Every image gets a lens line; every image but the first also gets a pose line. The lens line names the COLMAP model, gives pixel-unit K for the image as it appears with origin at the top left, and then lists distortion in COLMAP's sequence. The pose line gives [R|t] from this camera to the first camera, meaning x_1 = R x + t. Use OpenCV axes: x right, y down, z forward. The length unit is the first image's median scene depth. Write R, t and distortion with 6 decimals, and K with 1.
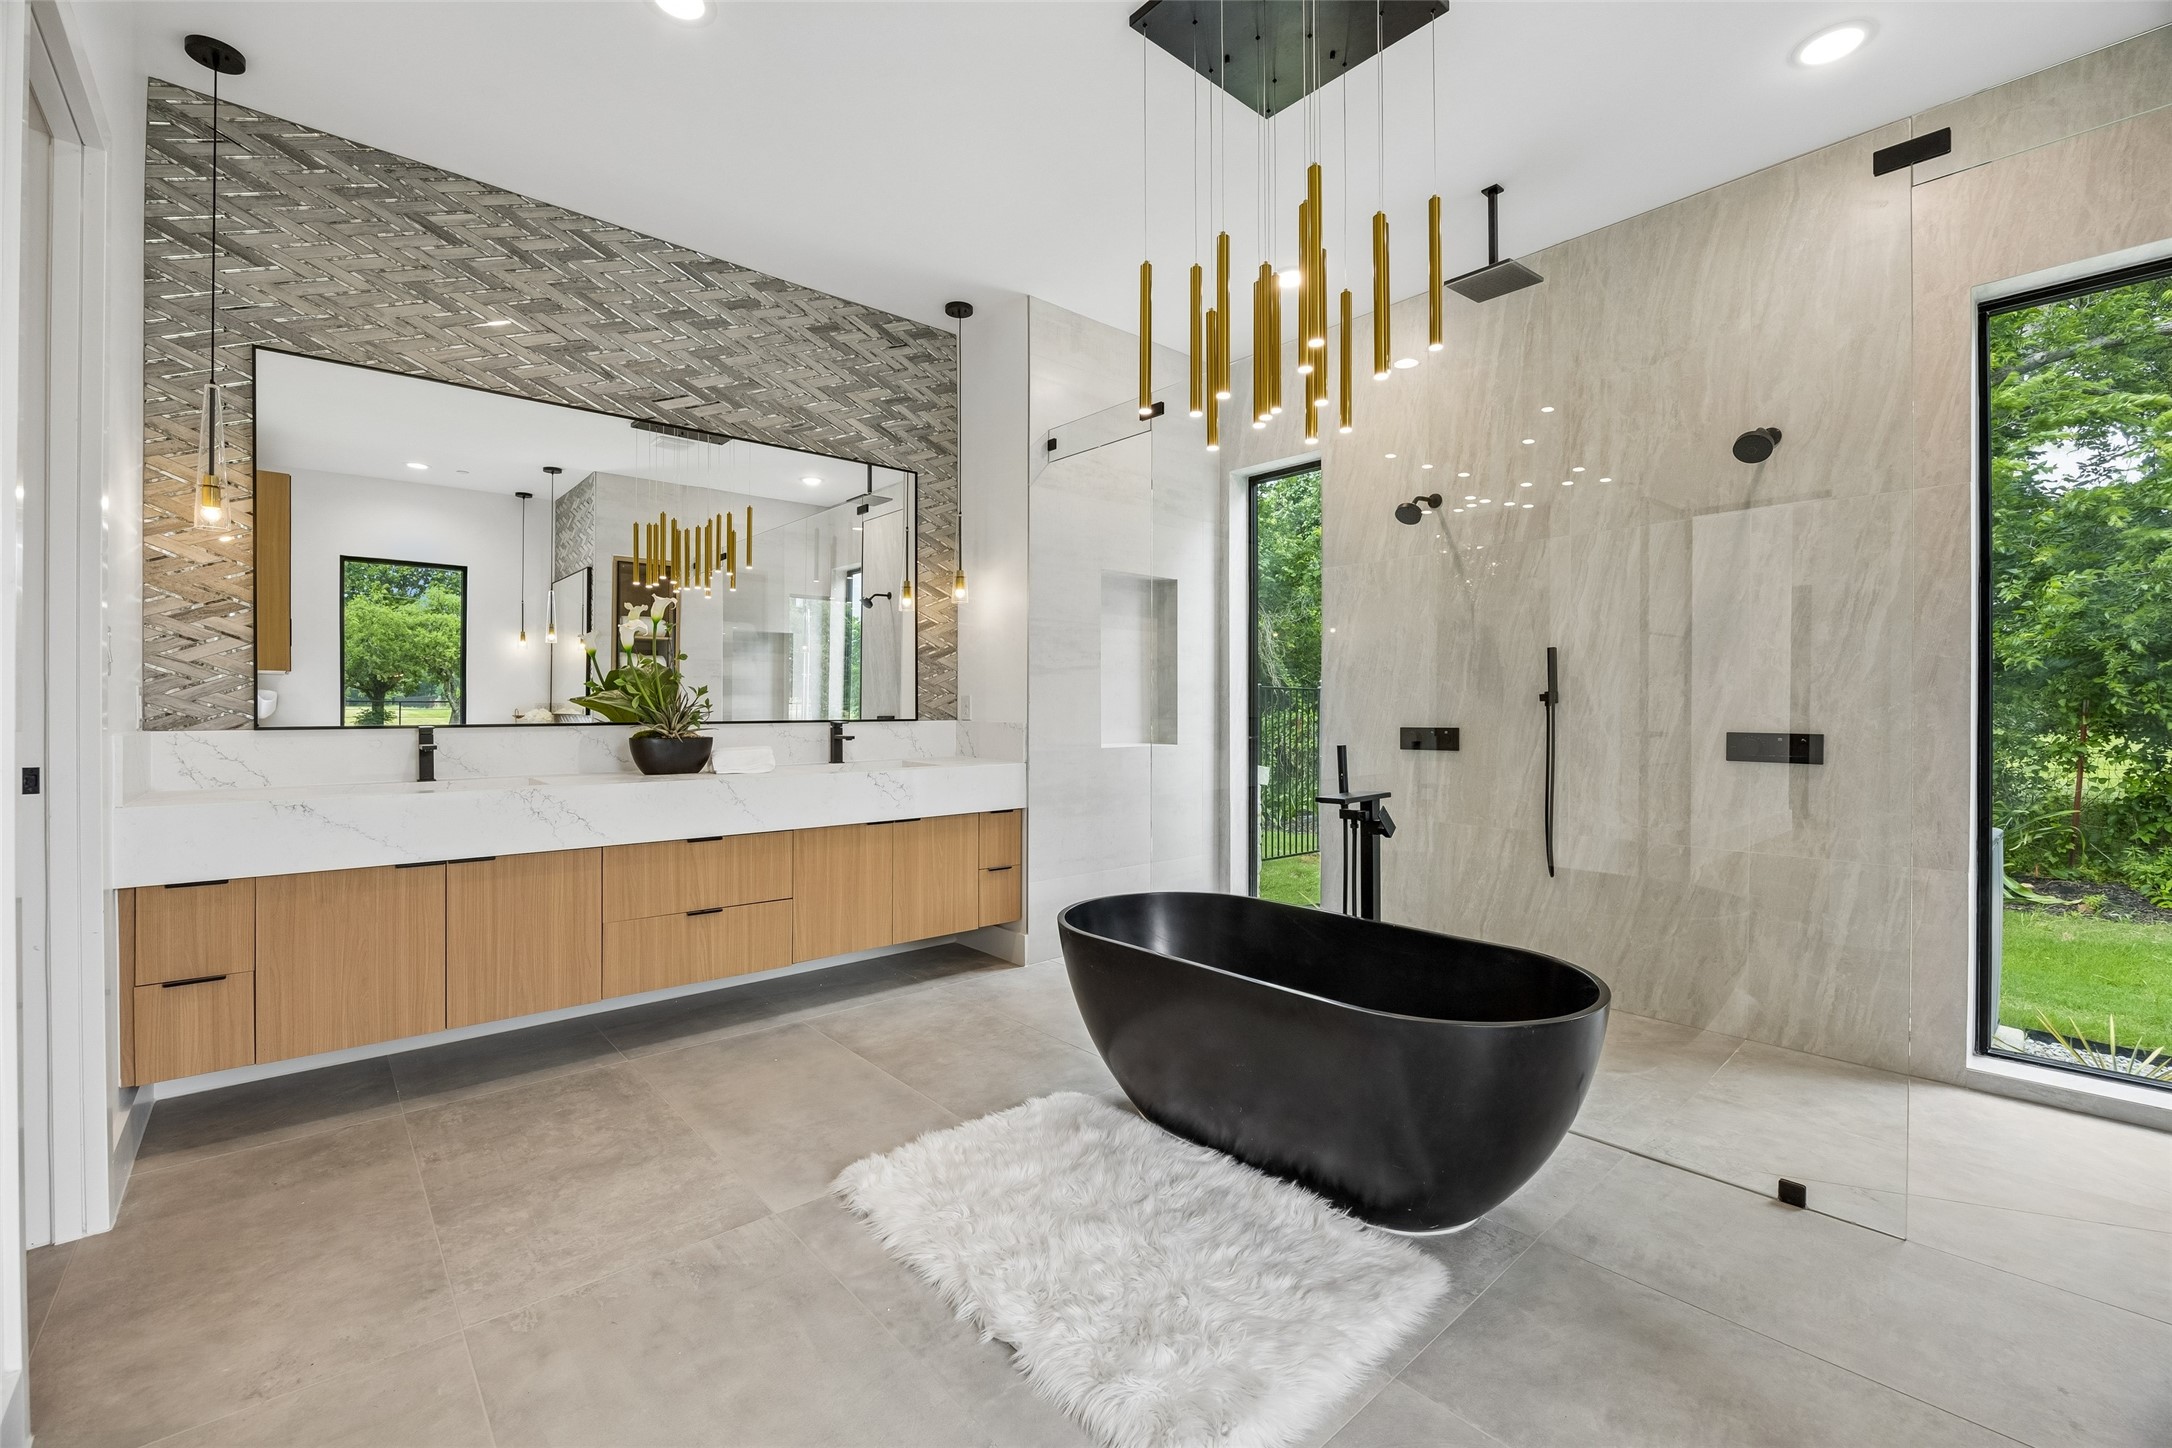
lens RADIAL K [[927.3, 0, 1088.2], [0, 927.3, 713.6], [0, 0, 1]] dist [-0.000736, -0.000027]
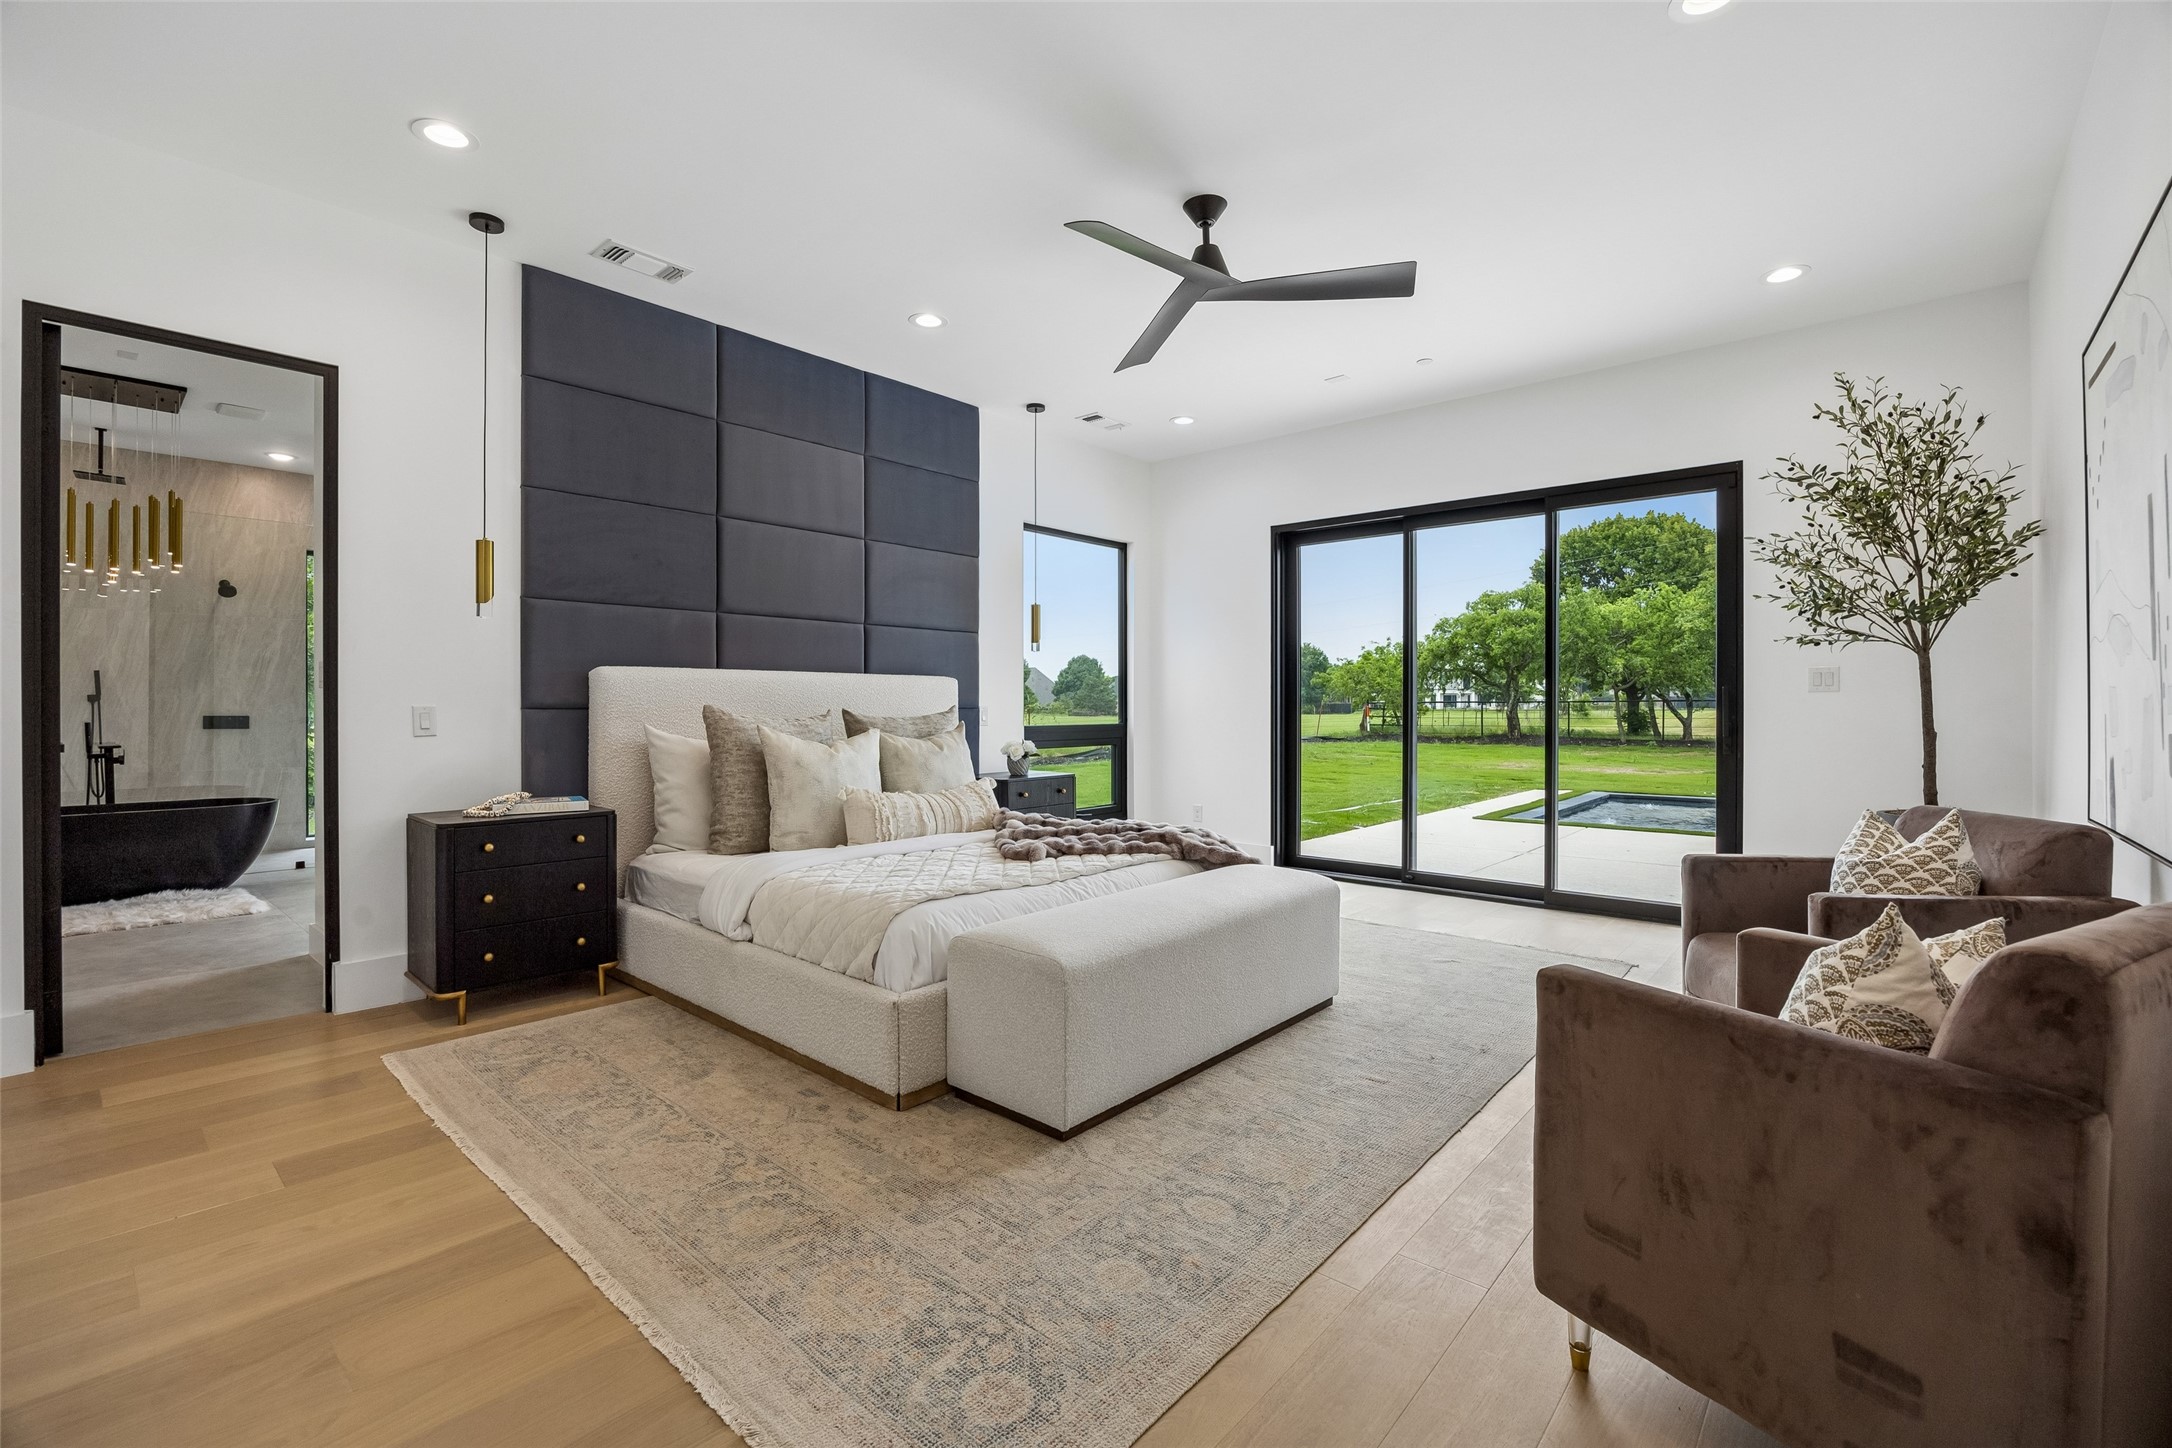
lens RADIAL K [[938.9, 0, 1086.5], [0, 938.9, 712.6], [0, 0, 1]] dist [-0.014399, 0.000256]
pose [[-0.130509, -0.002624, 0.991444, -1.848926], [-0.000716, 0.999996, 0.002552, 0.007029], [-0.991447, -0.000377, -0.130511, -0.814887]]
